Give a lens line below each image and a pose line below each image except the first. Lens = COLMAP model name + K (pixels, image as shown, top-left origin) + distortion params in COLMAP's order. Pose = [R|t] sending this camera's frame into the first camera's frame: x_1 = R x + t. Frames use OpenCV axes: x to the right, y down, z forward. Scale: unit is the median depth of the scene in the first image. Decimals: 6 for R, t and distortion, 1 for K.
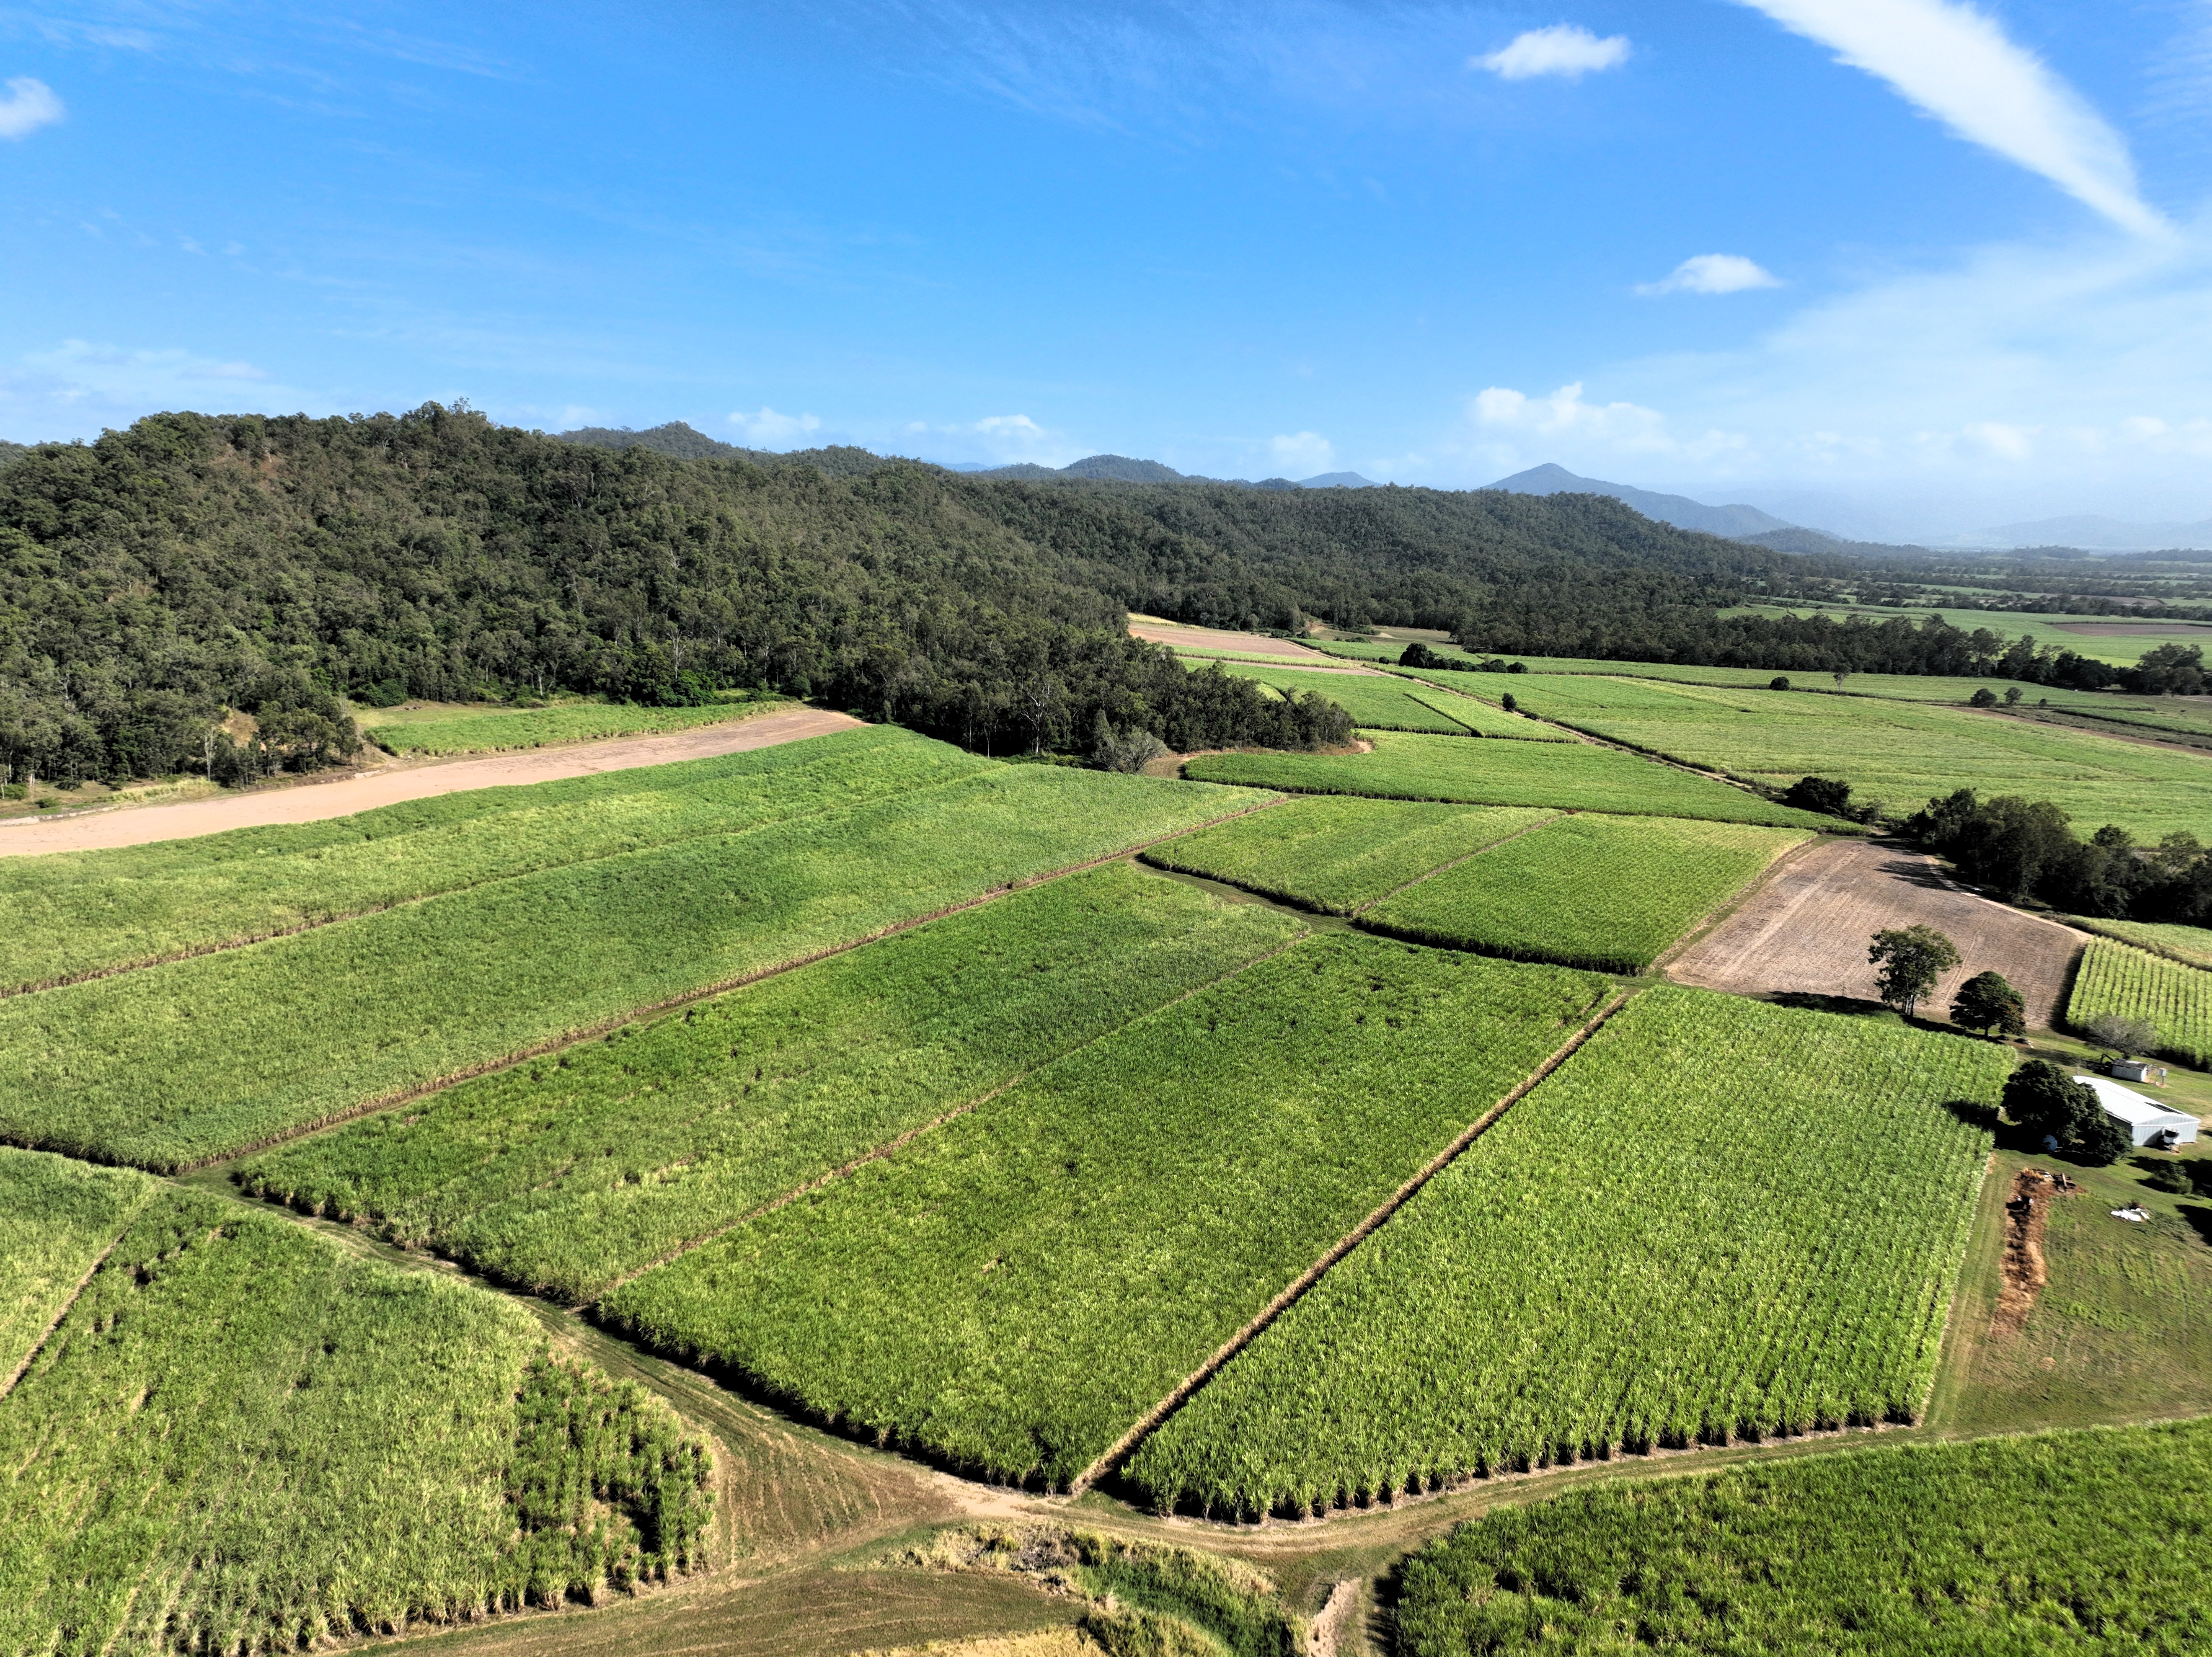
lens RADIAL K [[1541.1, 0, 1100.9], [0, 1541.1, 822.9], [0, 0, 1]] dist [-0.005430, 0.019471]
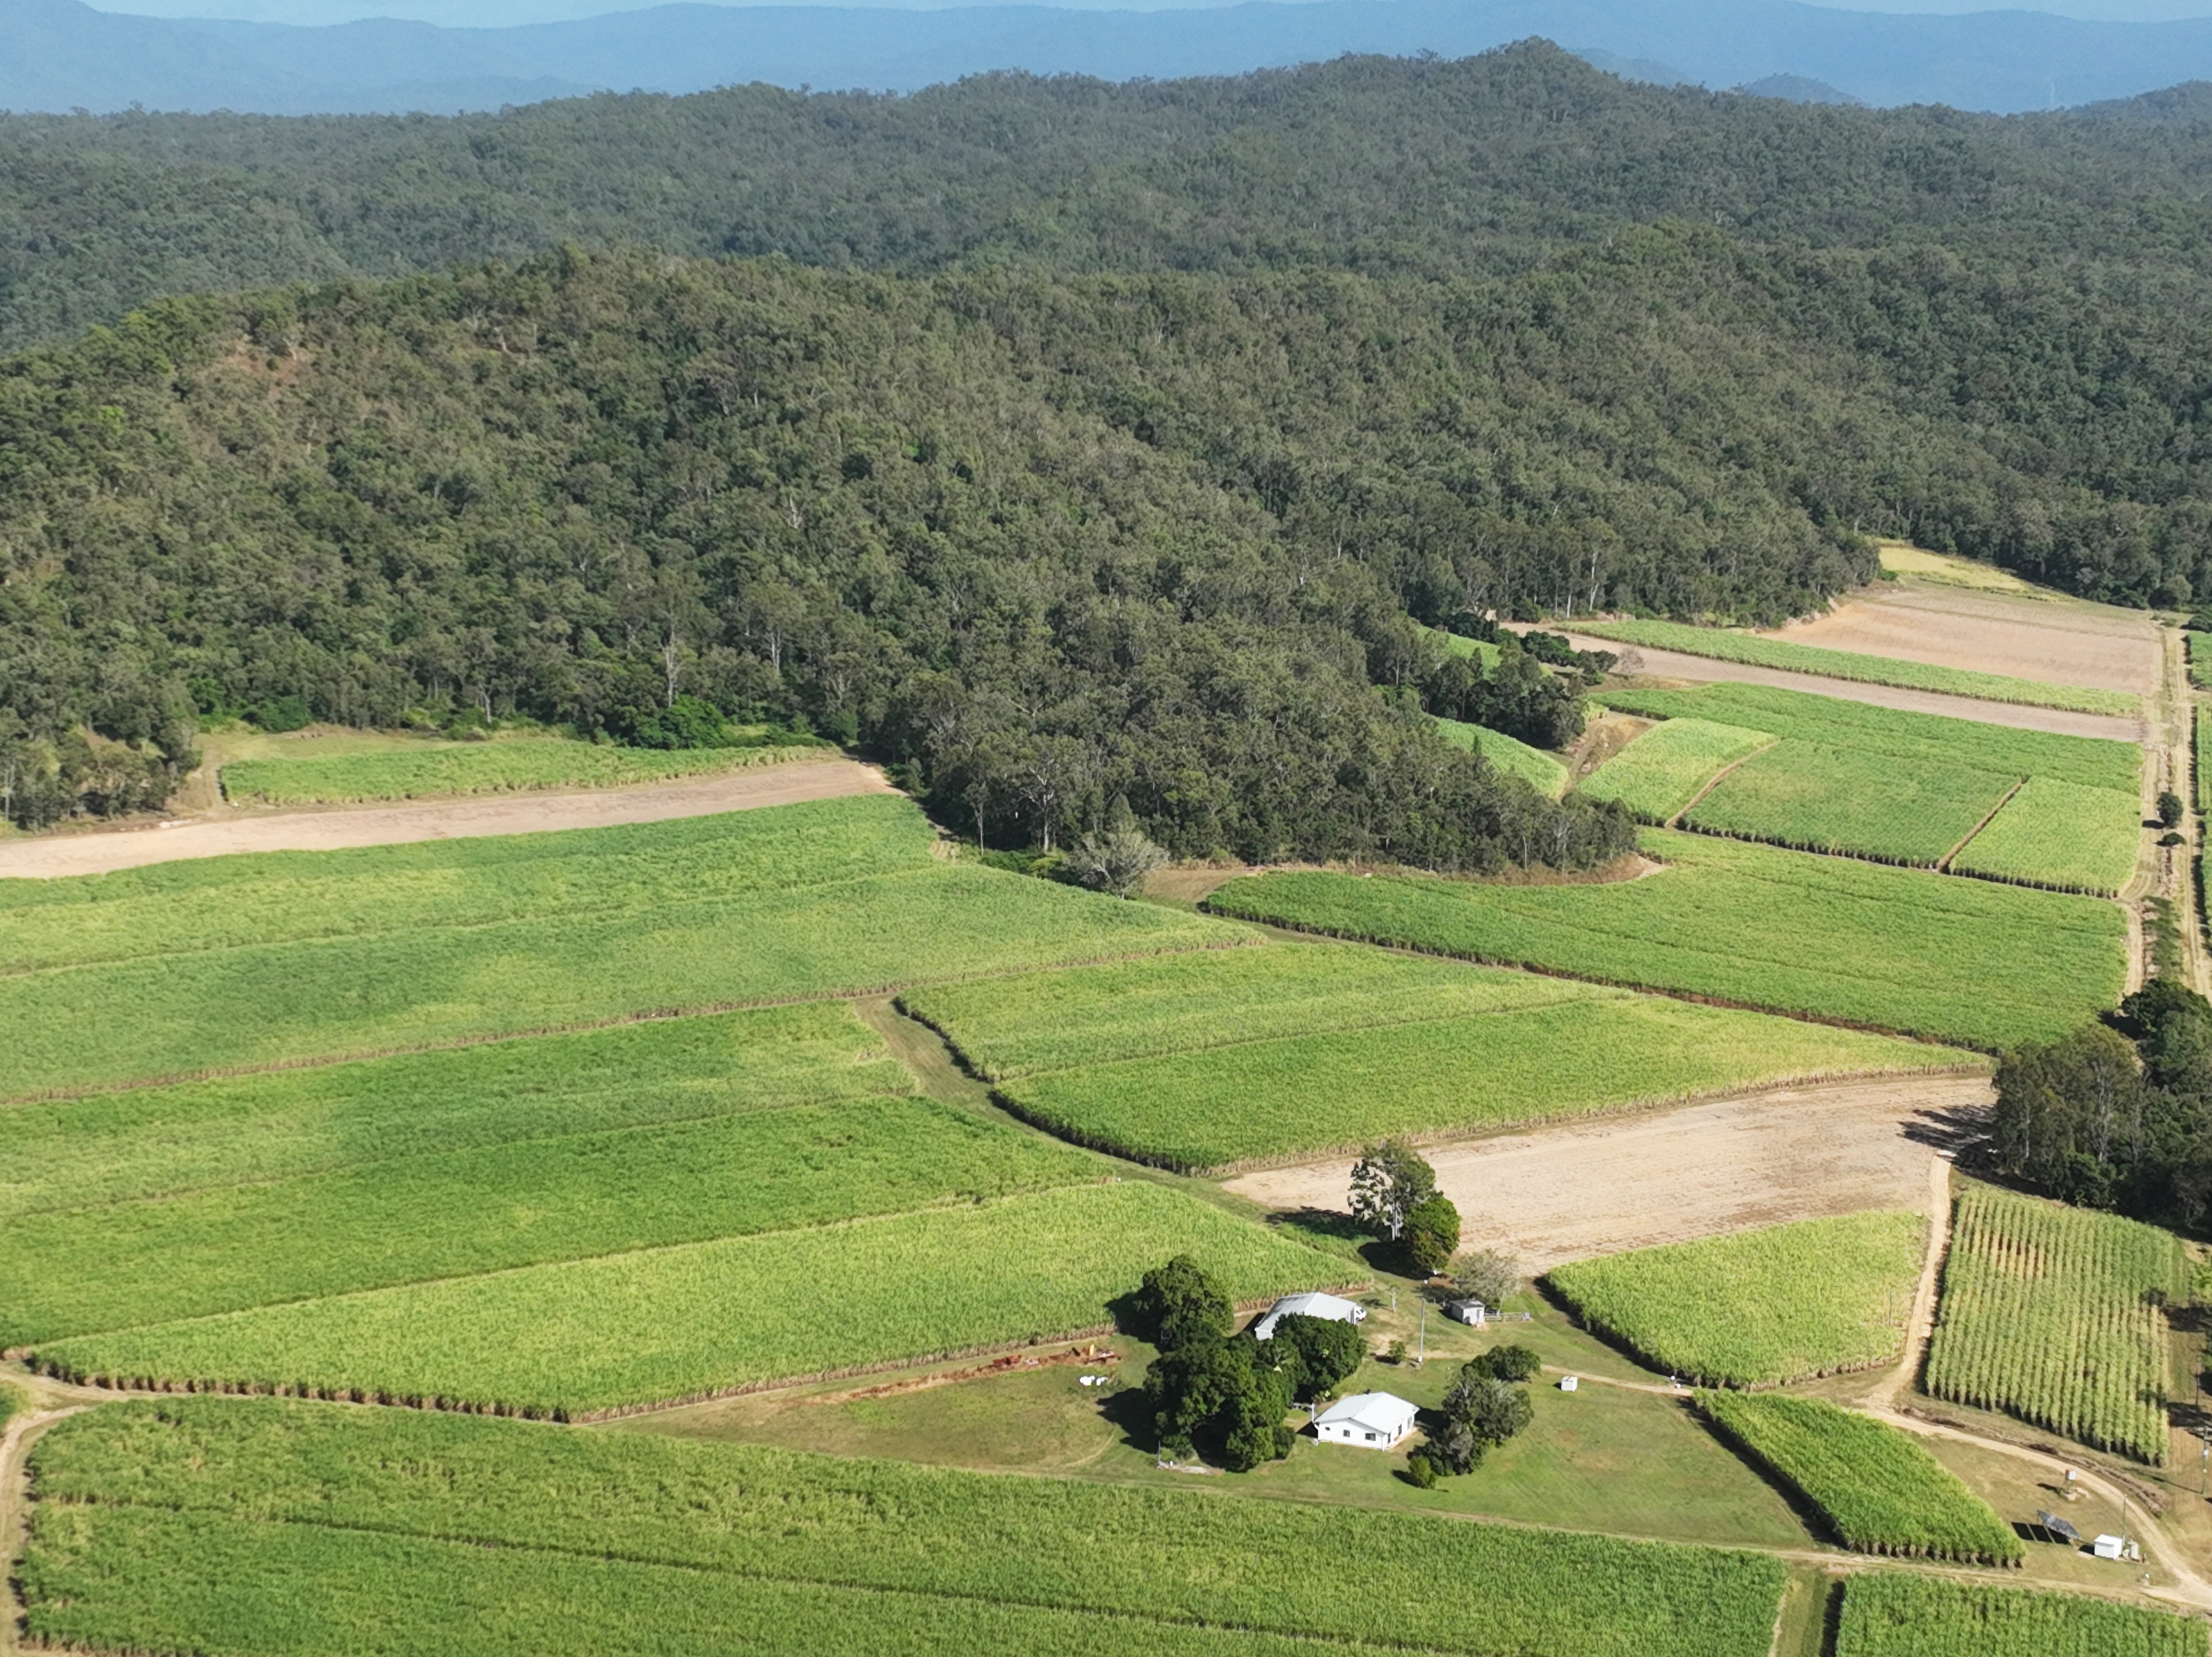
lens RADIAL K [[4032.5, 0, 1107.5], [0, 4032.5, 830.9], [0, 0, 1]] dist [0.055173, 0.000000]
pose [[0.898393, 0.068819, -0.433767, 0.722577], [-0.079834, 0.996782, -0.007205, -0.040544], [0.431875, 0.041102, 0.900996, -0.589061]]
